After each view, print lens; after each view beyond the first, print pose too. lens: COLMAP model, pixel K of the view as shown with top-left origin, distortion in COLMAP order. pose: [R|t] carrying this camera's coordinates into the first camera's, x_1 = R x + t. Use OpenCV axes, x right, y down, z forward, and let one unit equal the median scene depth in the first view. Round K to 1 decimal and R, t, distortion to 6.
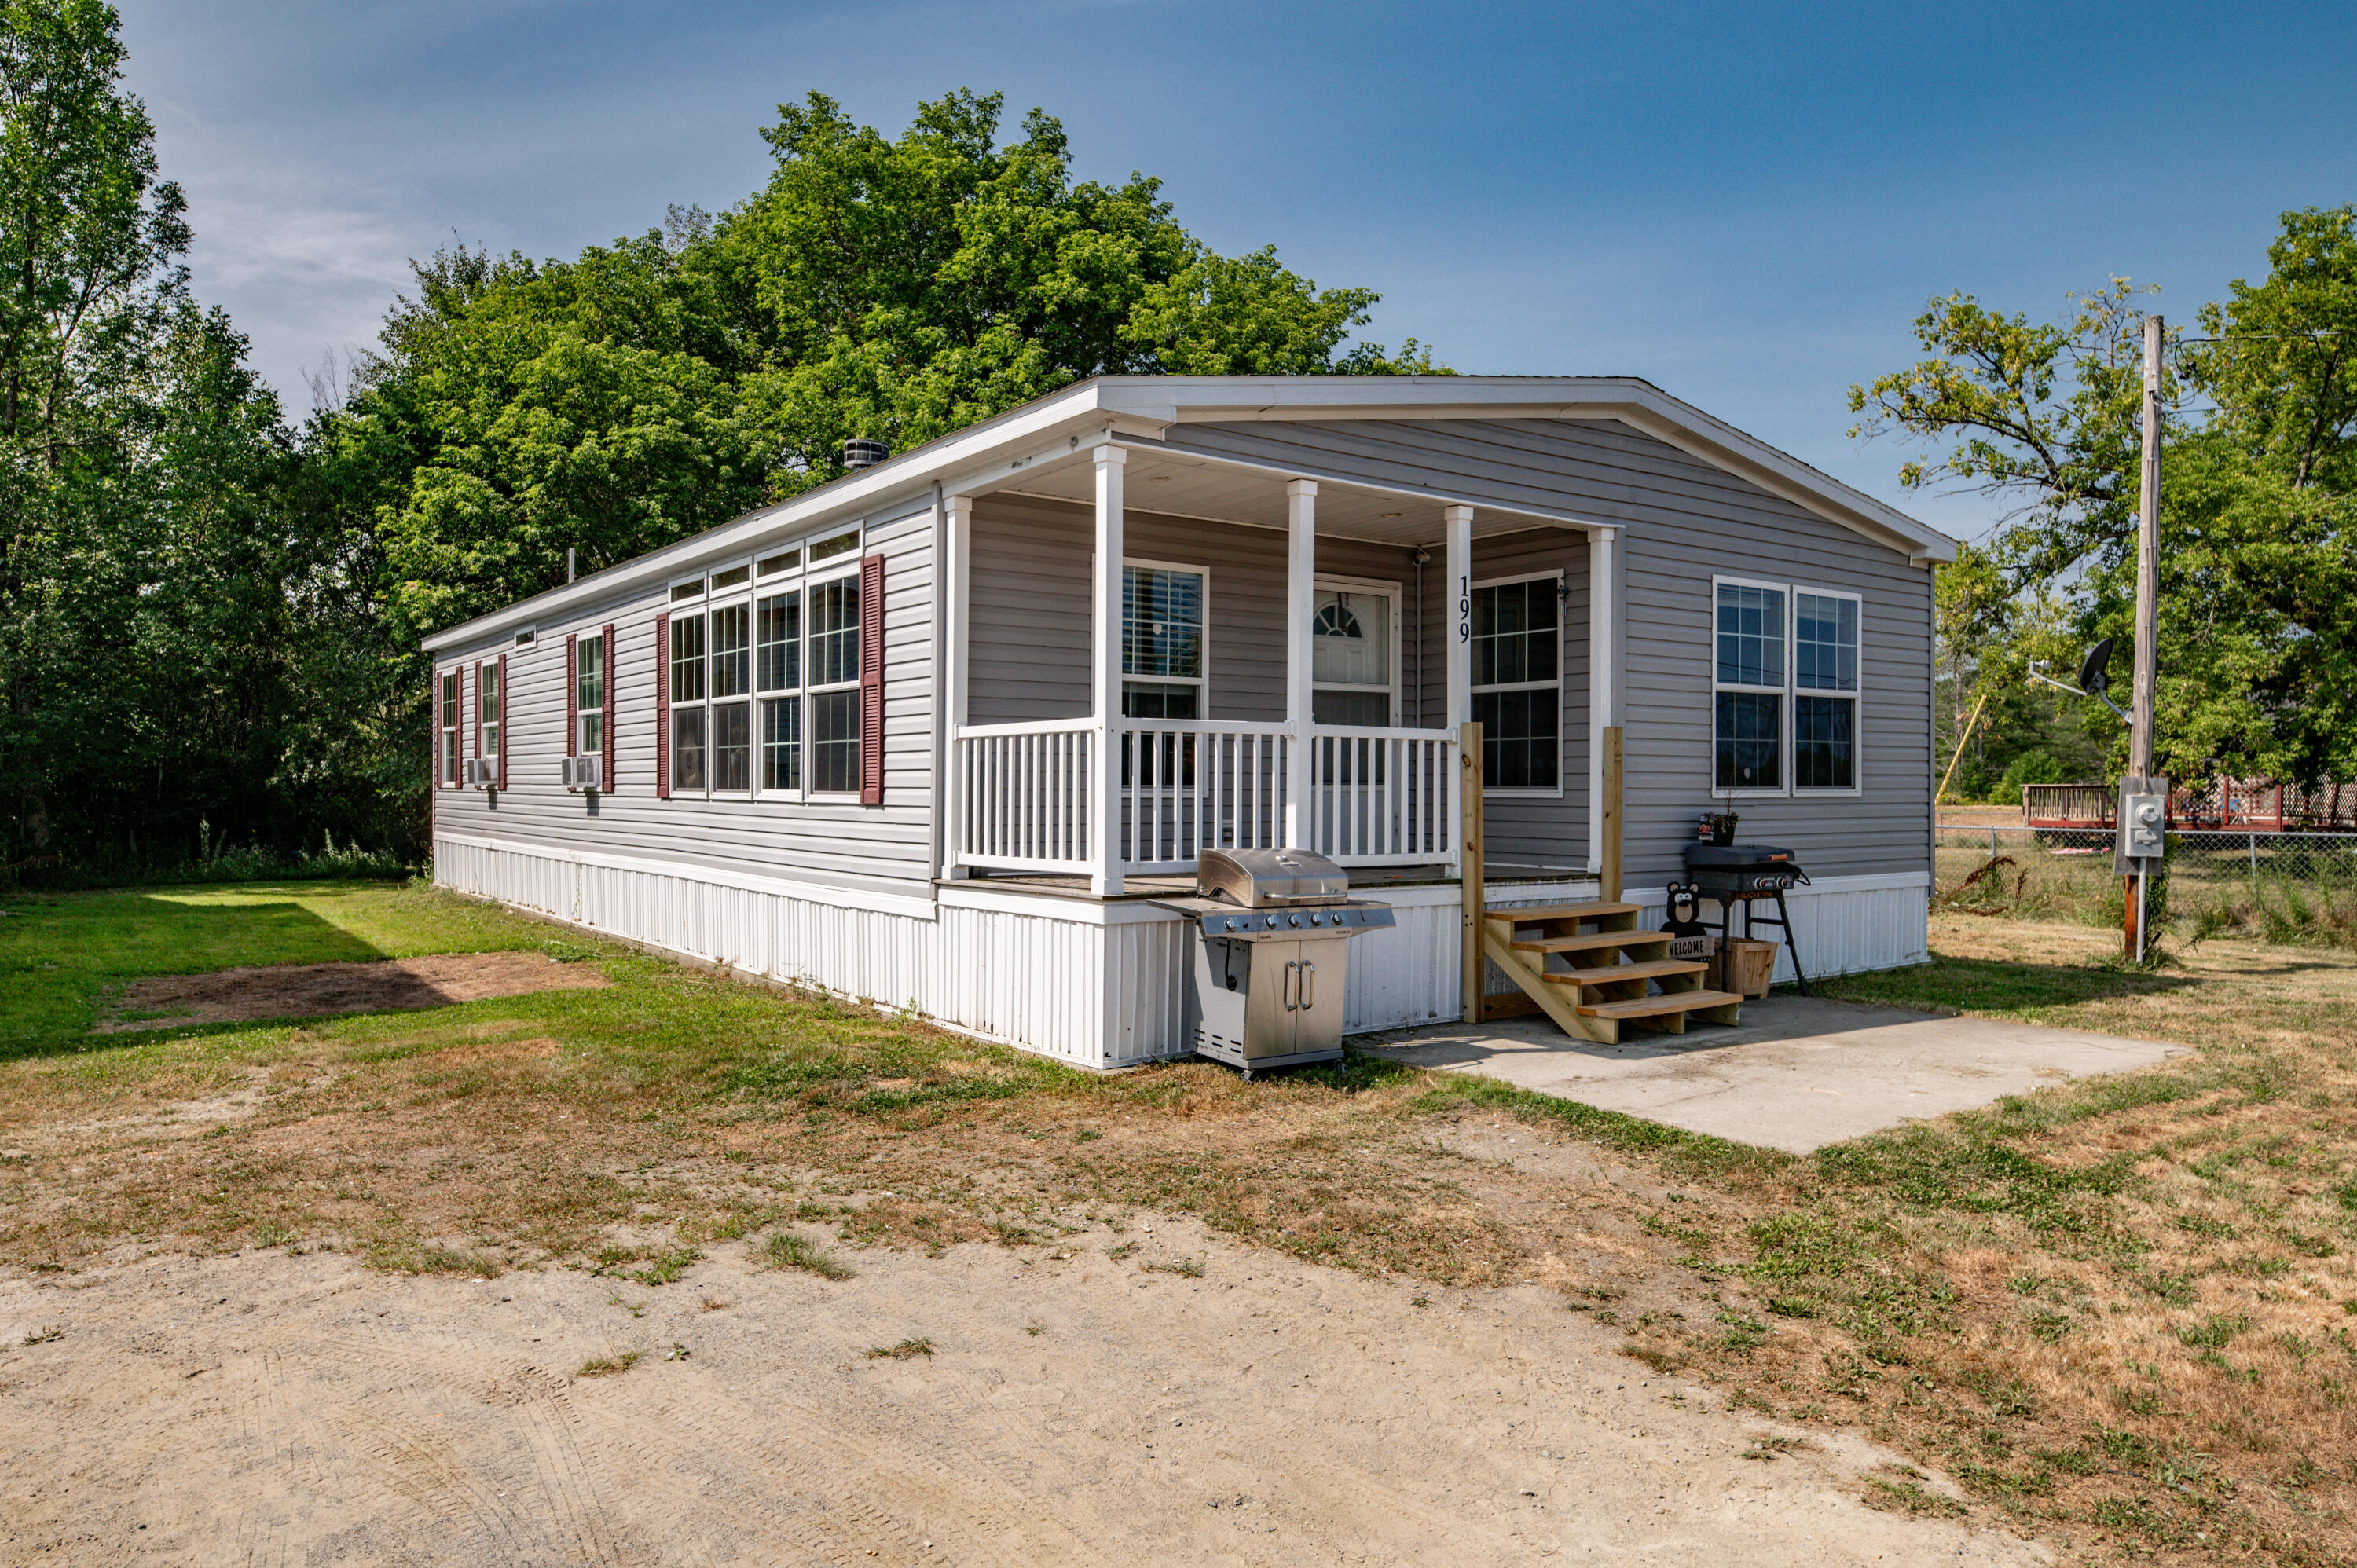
lens RADIAL K [[1521.7, 0, 1190.5], [0, 1521.7, 782.0], [0, 0, 1]] dist [0.008965, 0.000200]
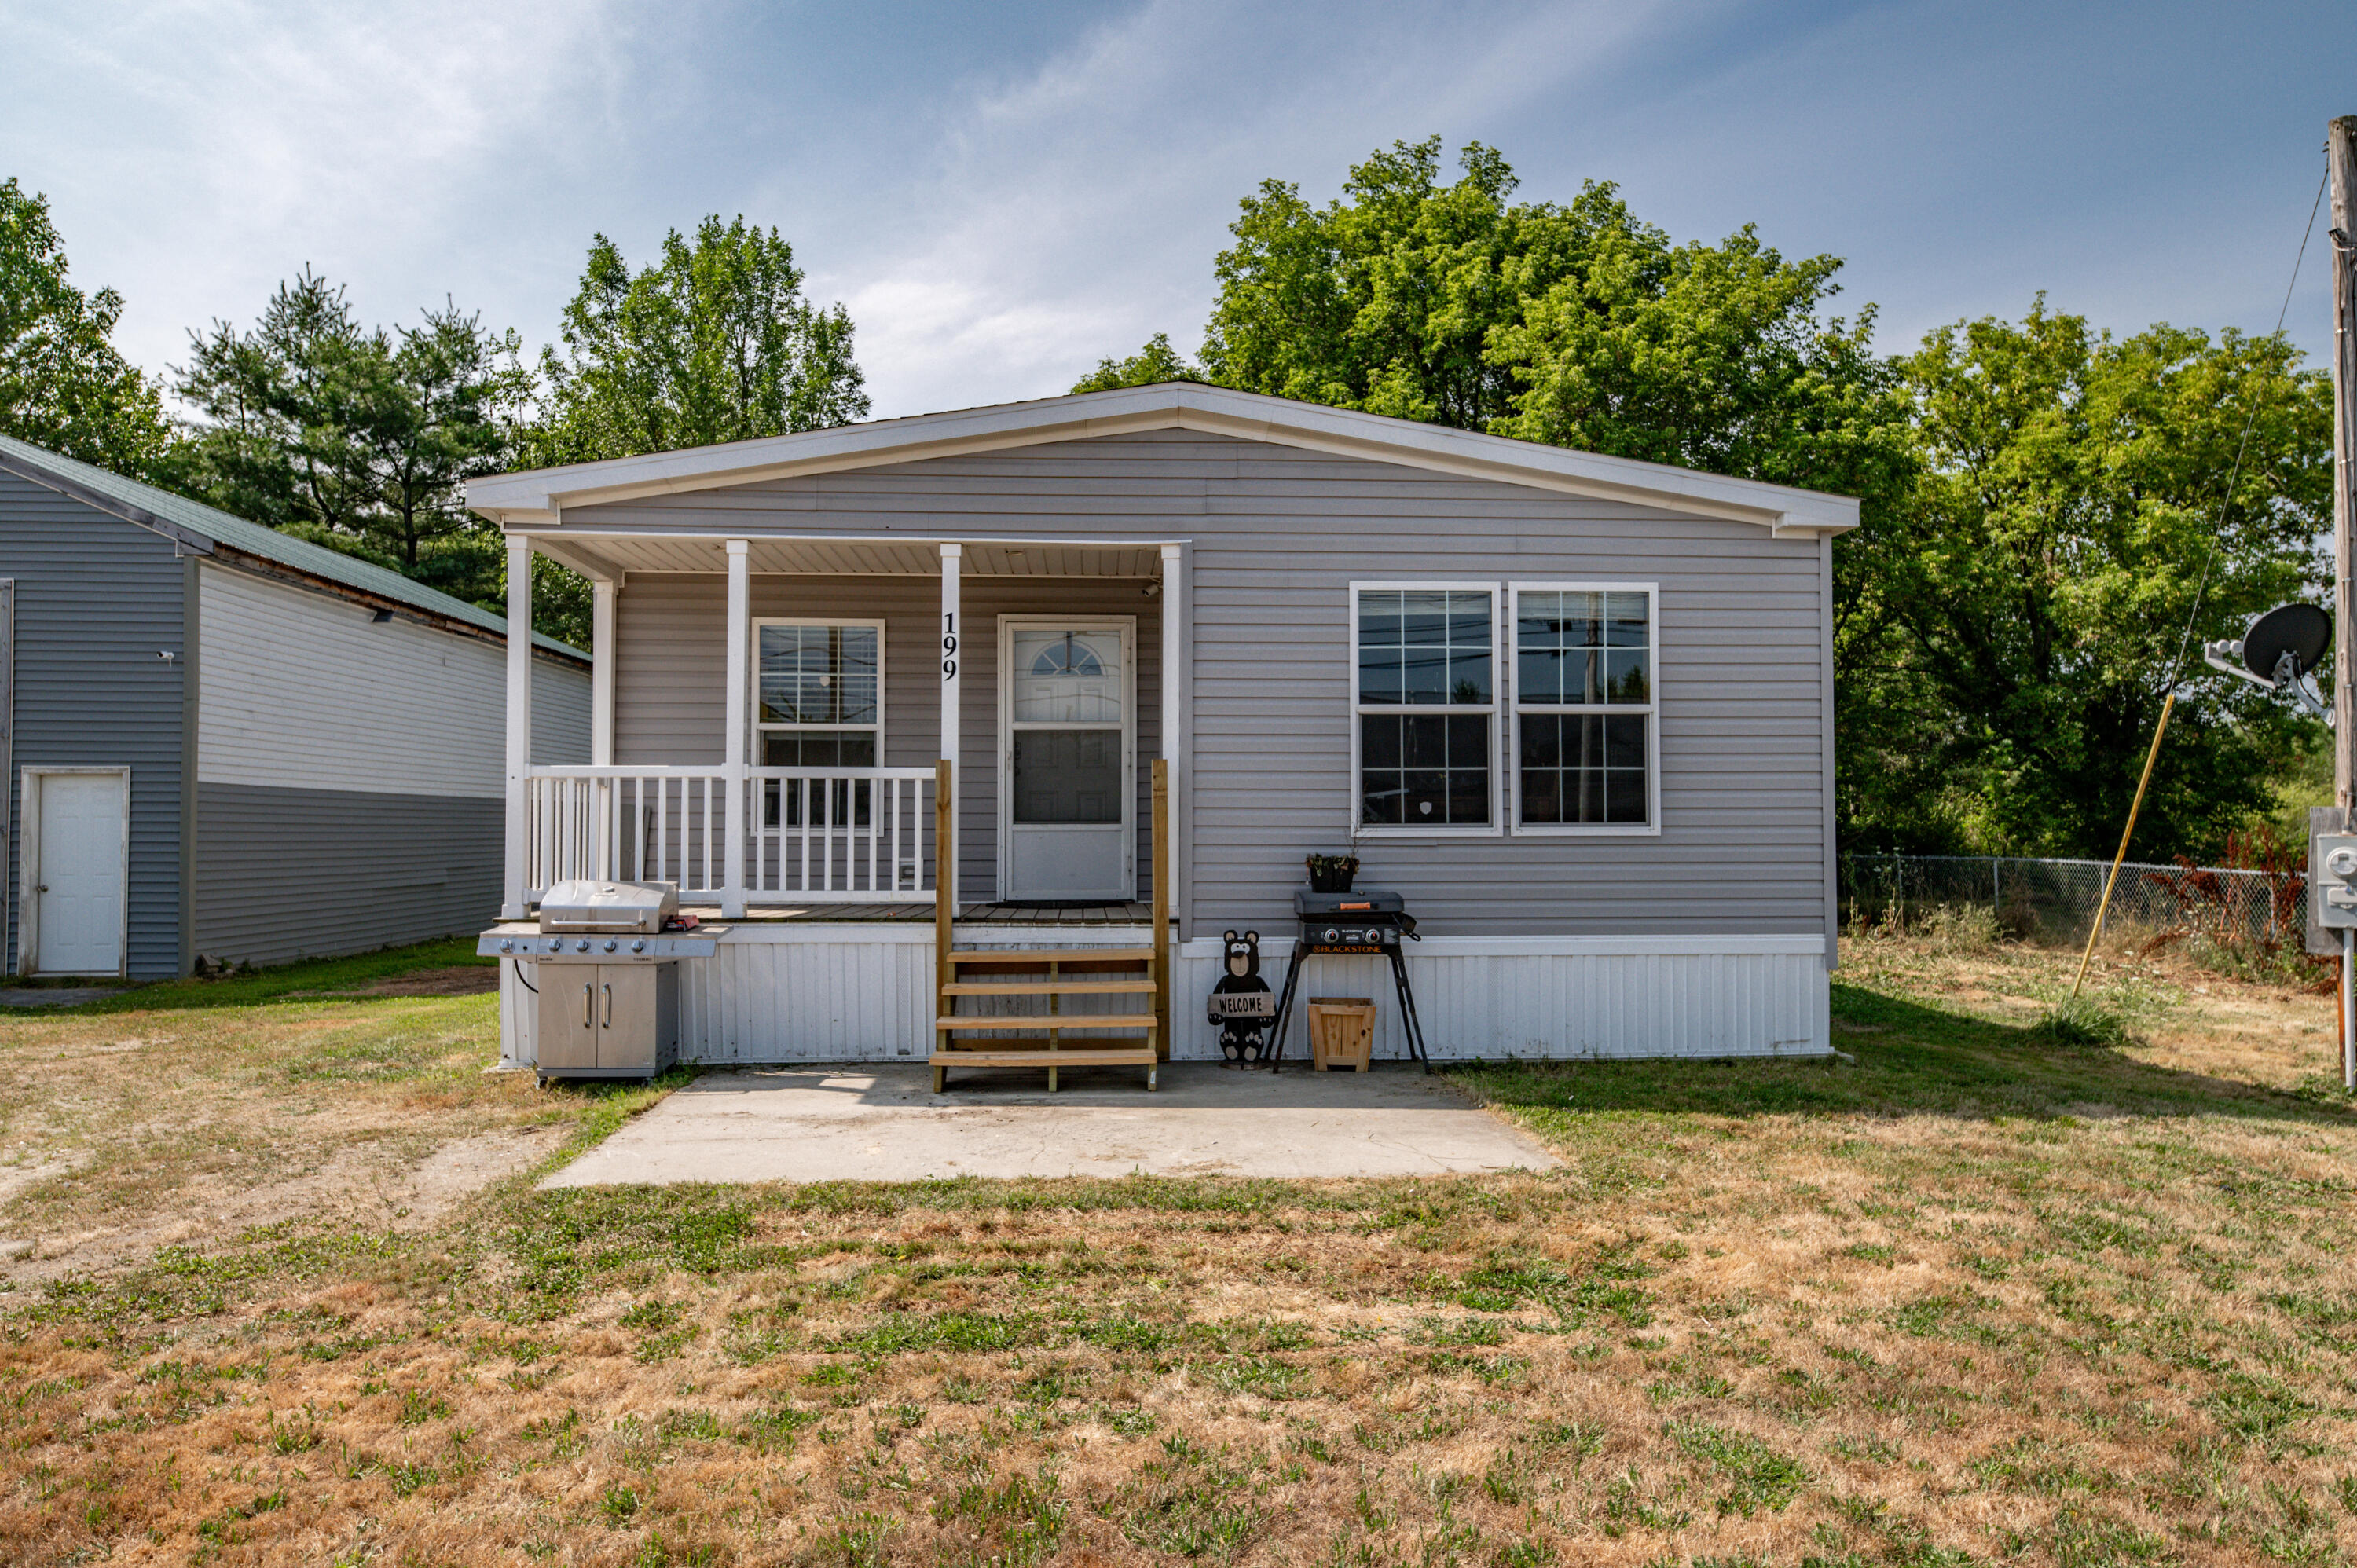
lens RADIAL K [[1521.7, 0, 1190.5], [0, 1521.7, 782.0], [0, 0, 1]] dist [0.008965, 0.000200]
pose [[0.838708, -0.020086, -0.544212, 0.640423], [0.004195, 0.999528, -0.030426, 0.004517], [0.544566, 0.023235, 0.838396, 0.191160]]
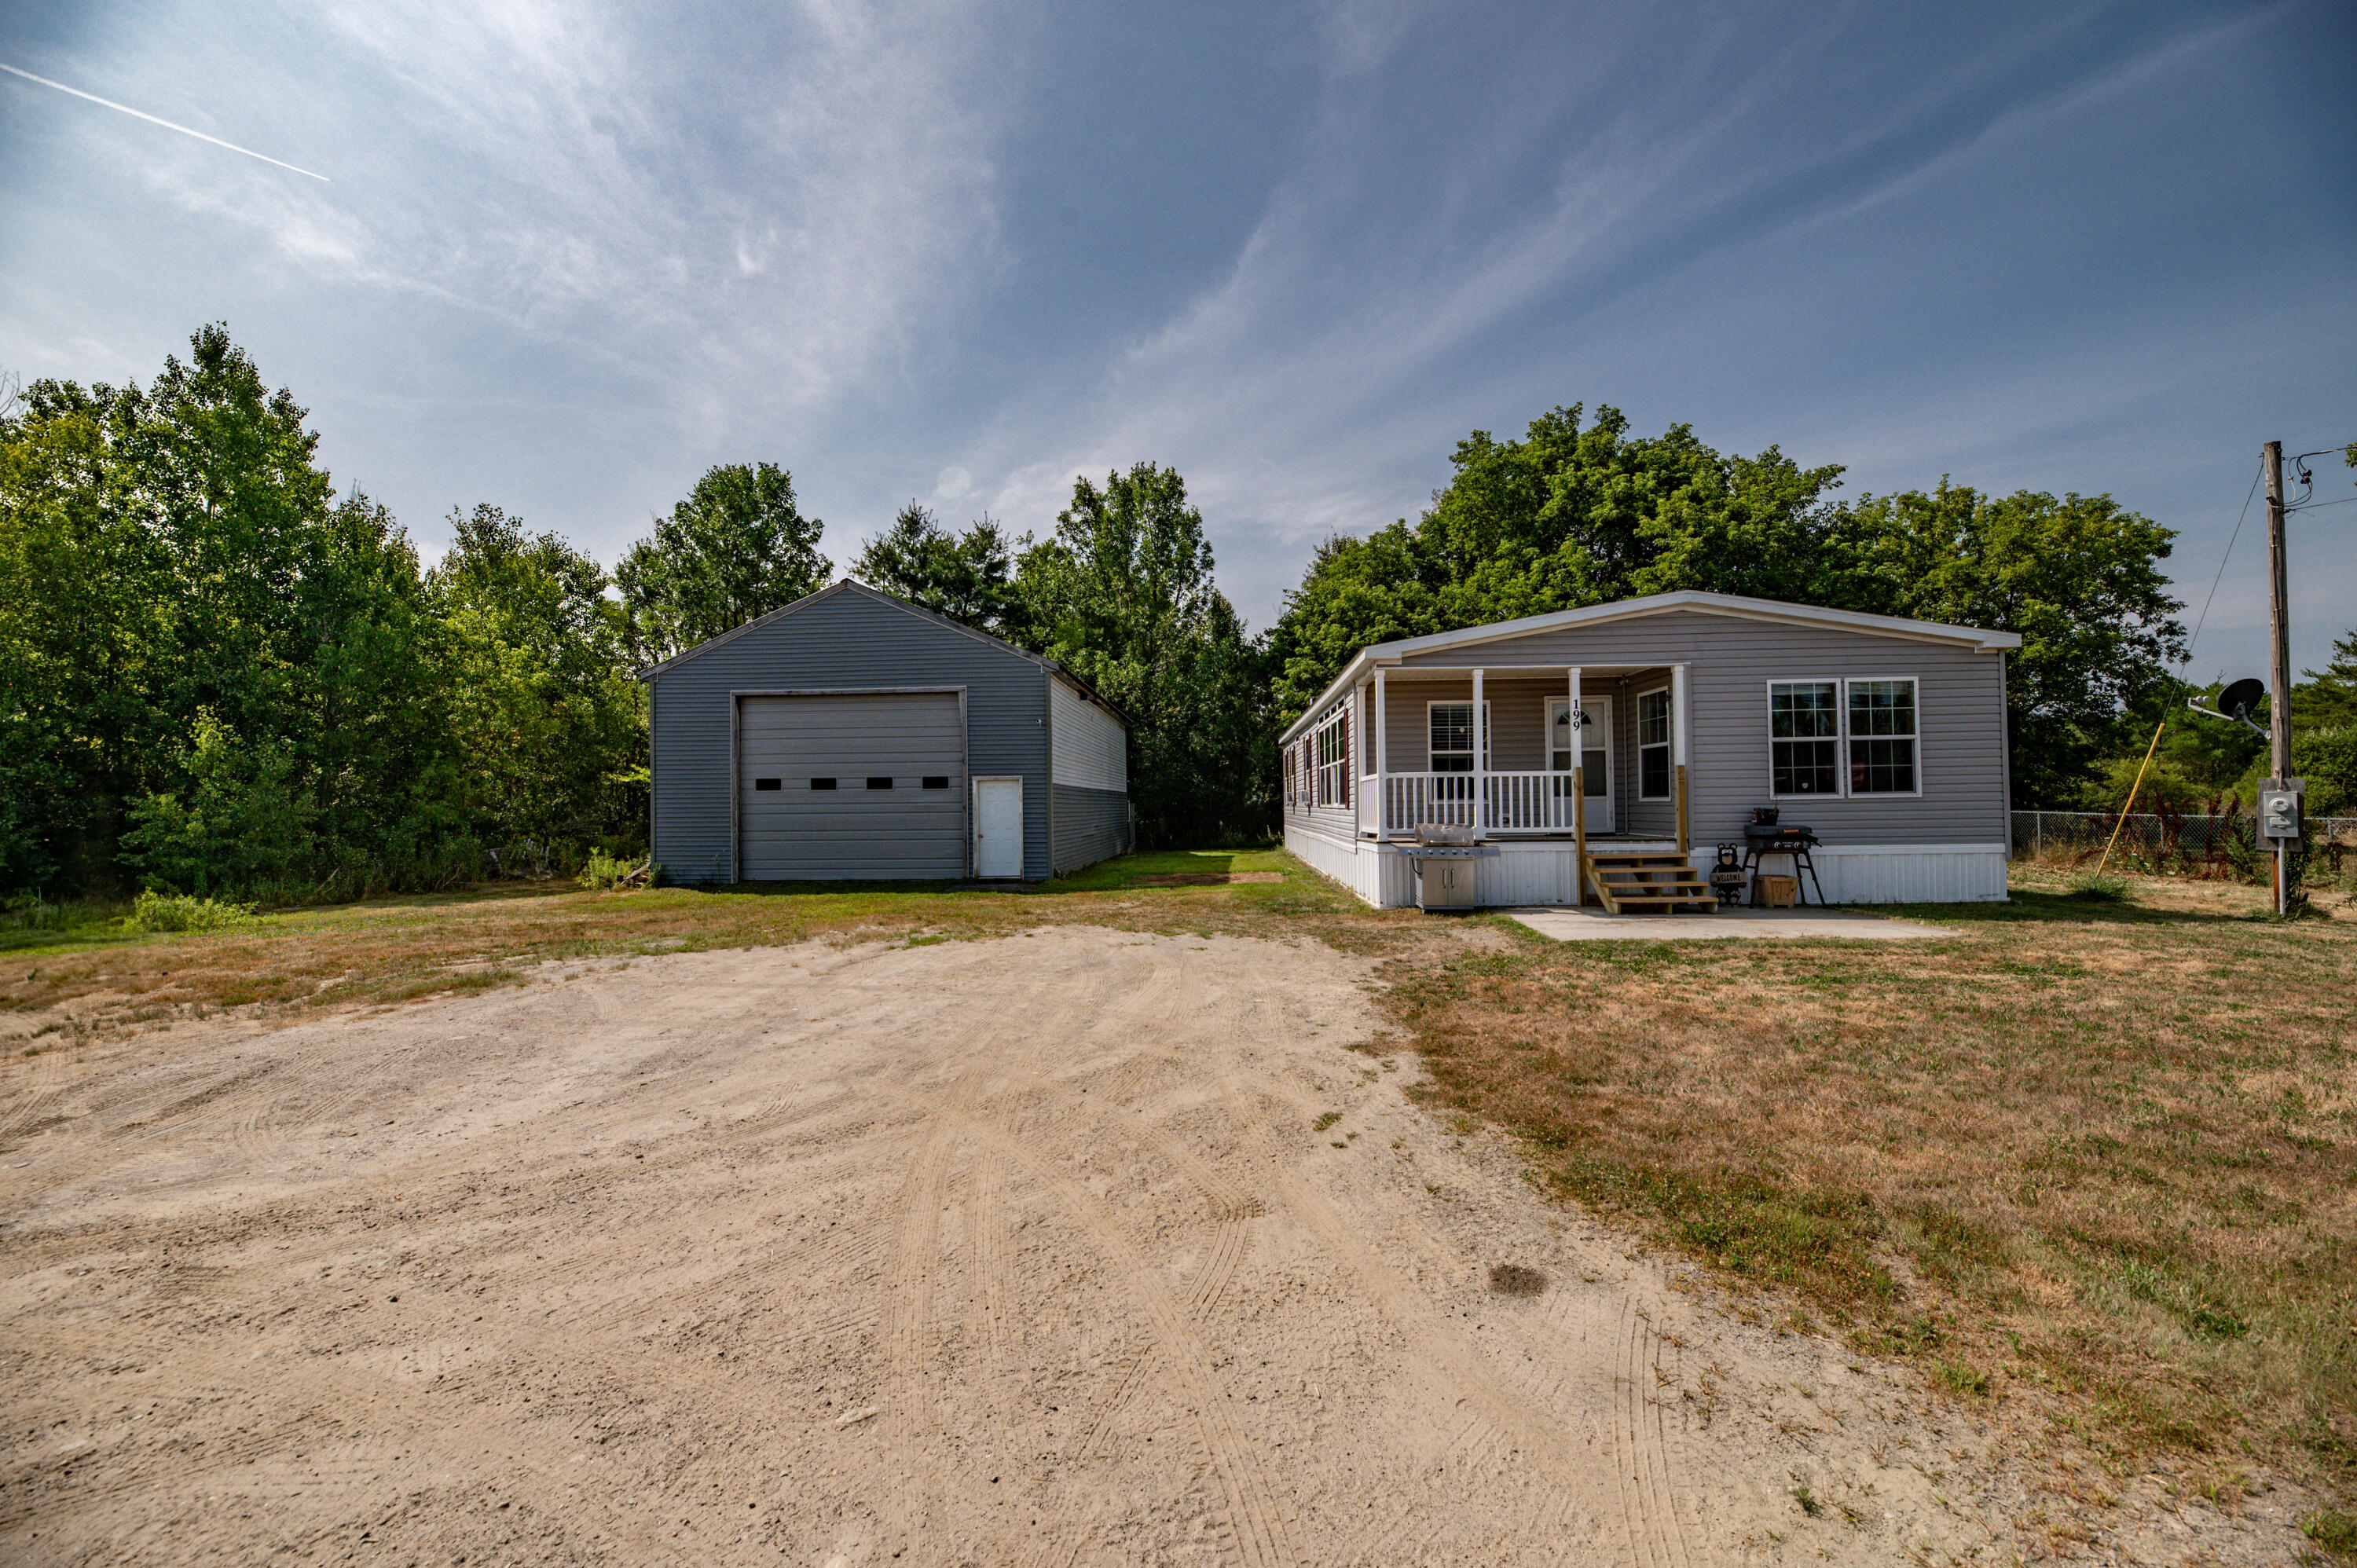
lens RADIAL K [[953.8, 0, 1186.4], [0, 953.8, 785.5], [0, 0, 1]] dist [-0.001385, -0.000762]
pose [[0.781660, -0.027355, -0.623104, 0.442570], [0.018013, 0.999611, -0.021288, 0.004402], [0.623444, 0.005416, 0.781849, -0.306020]]
